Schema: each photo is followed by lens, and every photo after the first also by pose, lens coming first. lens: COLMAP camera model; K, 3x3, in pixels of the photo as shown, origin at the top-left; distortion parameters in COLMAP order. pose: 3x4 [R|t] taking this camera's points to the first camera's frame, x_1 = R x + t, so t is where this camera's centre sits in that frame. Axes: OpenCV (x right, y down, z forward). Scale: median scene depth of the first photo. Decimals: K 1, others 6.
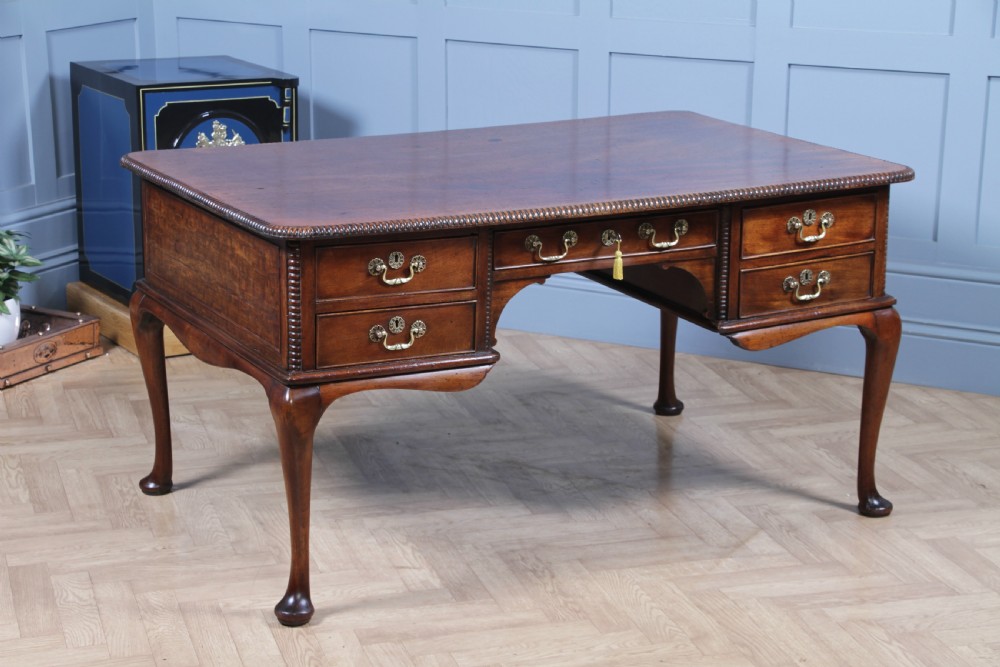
lens RADIAL K [[2114.7, 0, 499.5], [0, 2114.7, 334.4], [0, 0, 1]] dist [0.272312, 0.607234]
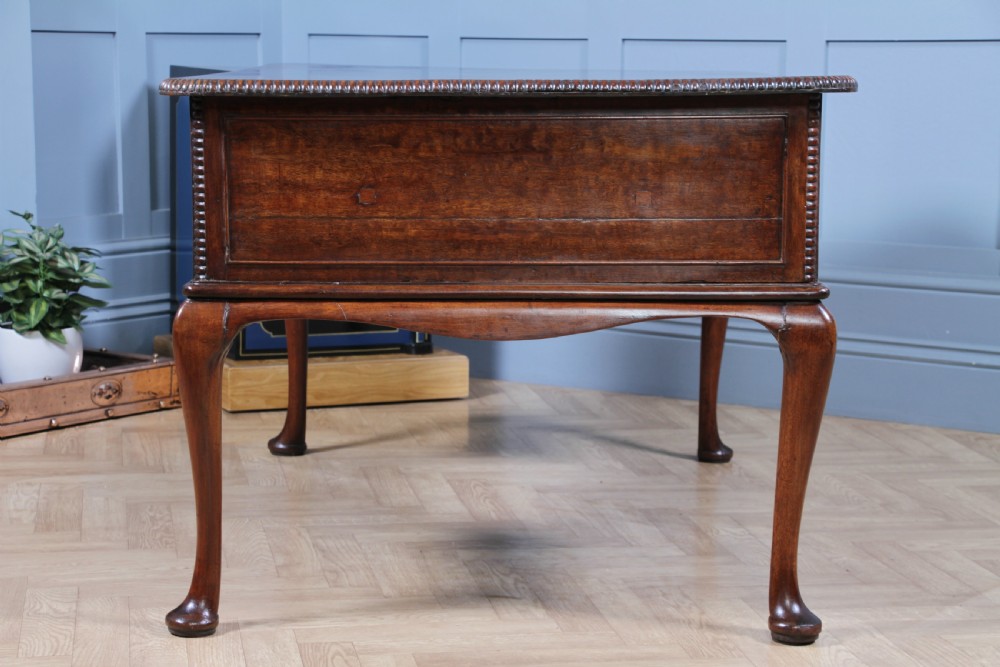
lens RADIAL K [[2284.8, 0, 503.4], [0, 2284.8, 333.8], [0, 0, 1]] dist [0.376607, 0.147588]
pose [[0.993343, 0.019729, -0.113494, 0.042799], [-0.034270, 0.991229, -0.127637, 0.116527], [0.109981, 0.130677, 0.985306, 0.201737]]
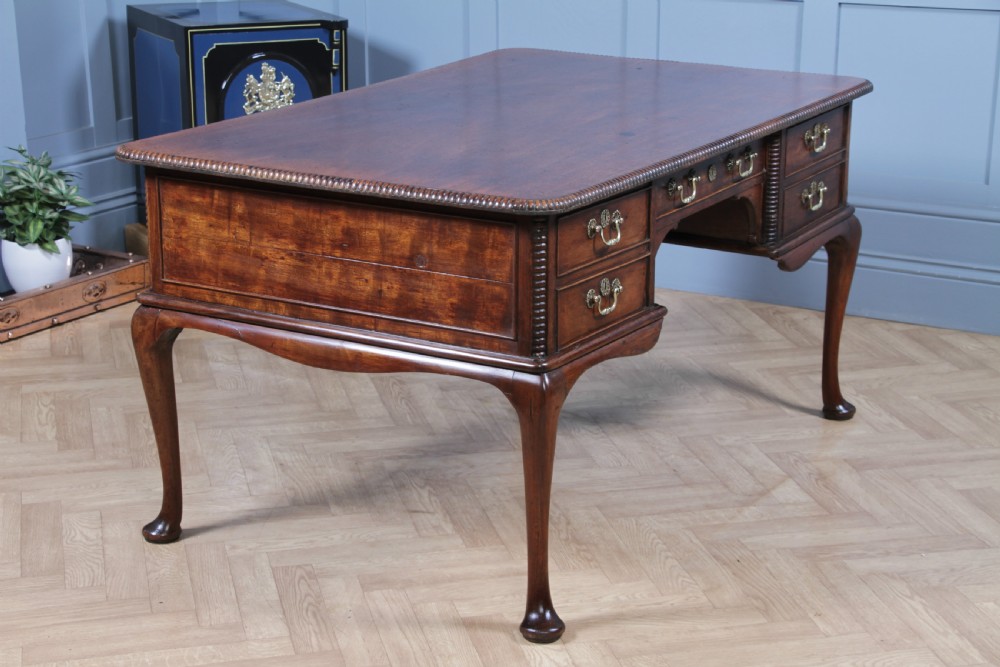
lens RADIAL K [[1967.8, 0, 500.0], [0, 1967.8, 336.4], [0, 0, 1]] dist [0.229868, 0.516417]
pose [[0.998267, 0.008848, -0.058174, 0.043562], [-0.007318, 0.999623, 0.026454, 0.004201], [0.058386, -0.025982, 0.997956, 0.090995]]
